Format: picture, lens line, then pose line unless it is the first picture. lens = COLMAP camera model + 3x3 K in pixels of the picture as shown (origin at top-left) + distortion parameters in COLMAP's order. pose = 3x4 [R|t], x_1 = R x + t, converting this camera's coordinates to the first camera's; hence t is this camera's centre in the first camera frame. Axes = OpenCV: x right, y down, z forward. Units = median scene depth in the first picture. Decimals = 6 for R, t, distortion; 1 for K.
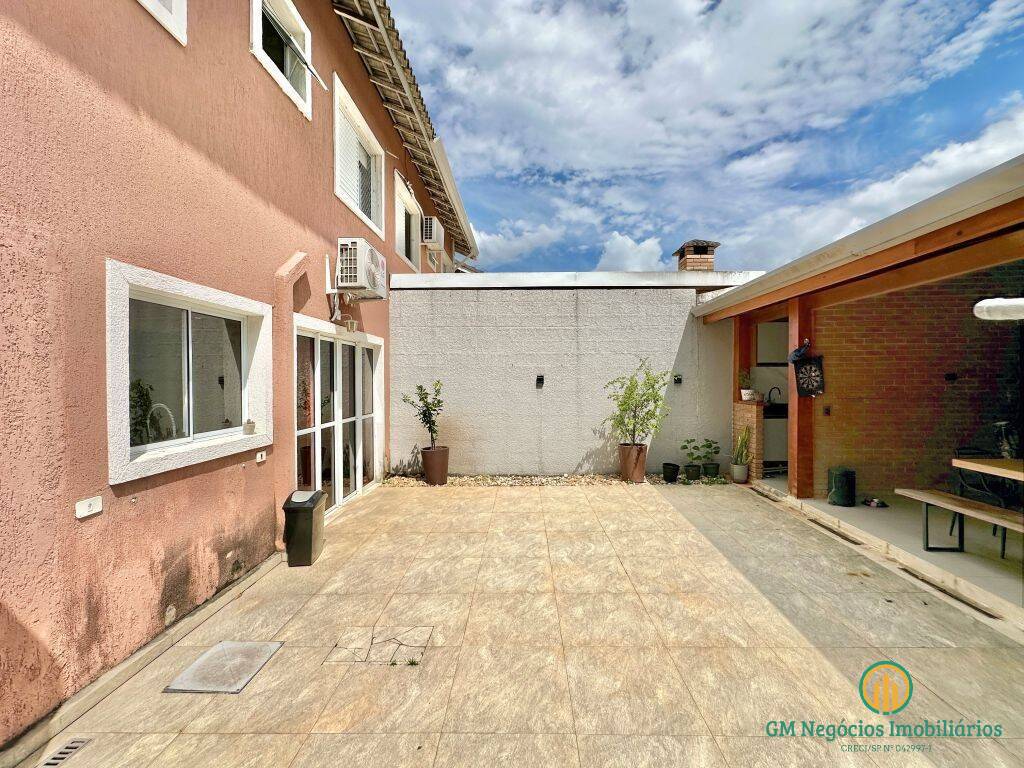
lens RADIAL K [[408.1, 0, 513.4], [0, 408.1, 381.4], [0, 0, 1]] dist [-0.006500, 0.001839]
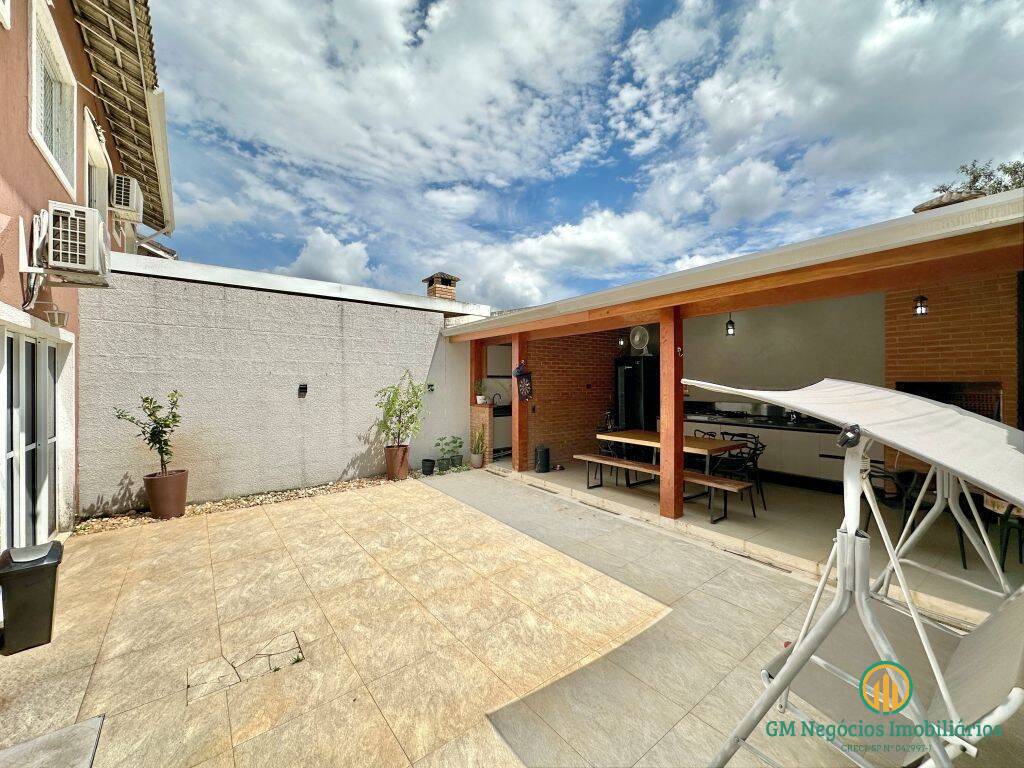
lens RADIAL K [[408.1, 0, 510.6], [0, 408.1, 383.1], [0, 0, 1]] dist [-0.006500, 0.001839]
pose [[0.772121, 0.002870, 0.635469, -0.251925], [0.002746, 0.999965, -0.007853, -0.013146], [-0.635470, 0.007808, 0.772086, -0.094034]]
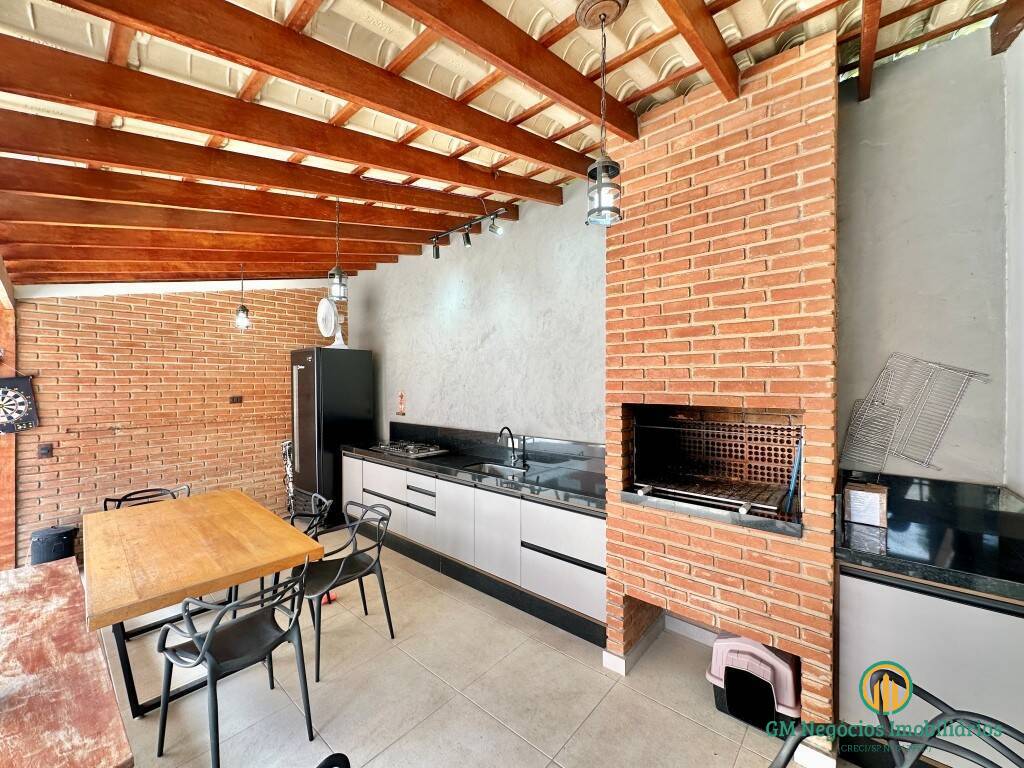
lens RADIAL K [[408.1, 0, 510.4], [0, 408.1, 383.5], [0, 0, 1]] dist [-0.006500, 0.001839]
pose [[0.629178, 0.000515, 0.777261, 0.803980], [0.003821, 0.999986, -0.003756, -0.046691], [-0.777252, 0.005333, 0.629167, -0.119278]]
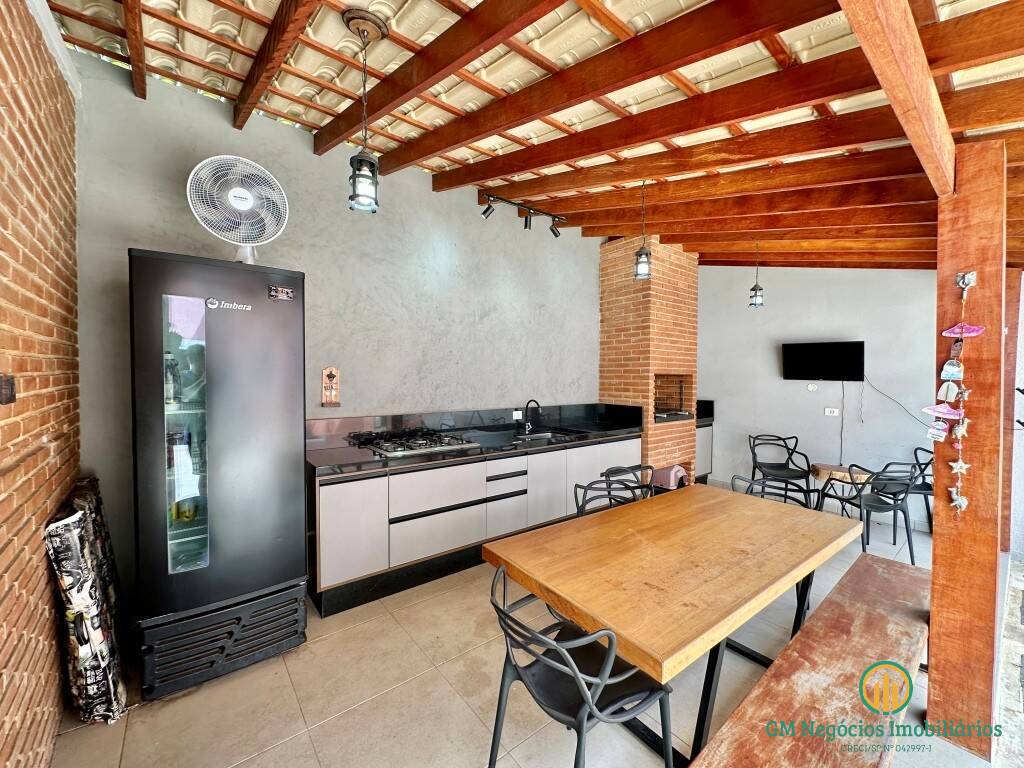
lens RADIAL K [[408.1, 0, 510.8], [0, 408.1, 383.8], [0, 0, 1]] dist [-0.006500, 0.001839]
pose [[-0.644796, -0.015794, 0.764192, 0.752014], [-0.000030, 0.999787, 0.020638, -0.019535], [-0.764355, 0.013284, -0.644659, 1.005853]]
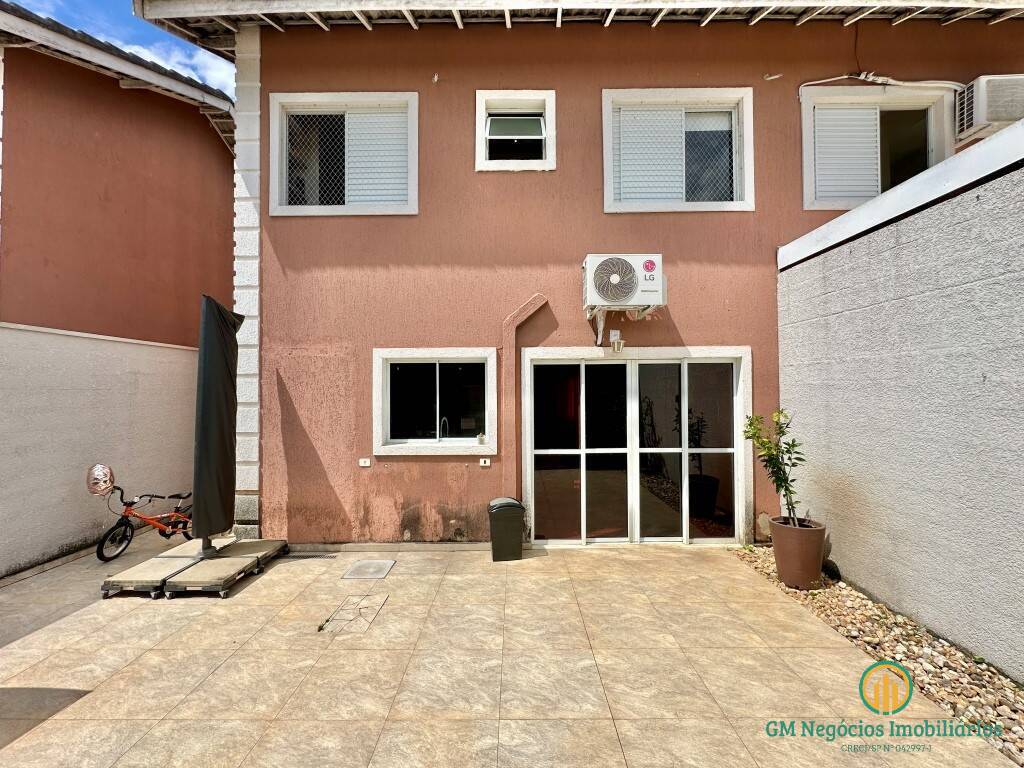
lens RADIAL K [[408.1, 0, 509.9], [0, 408.1, 382.4], [0, 0, 1]] dist [-0.006500, 0.001839]
pose [[0.021184, -0.013393, -0.999686, 0.559102], [-0.000089, 0.999910, -0.013398, -0.046163], [0.999776, 0.000373, 0.021181, 0.806435]]
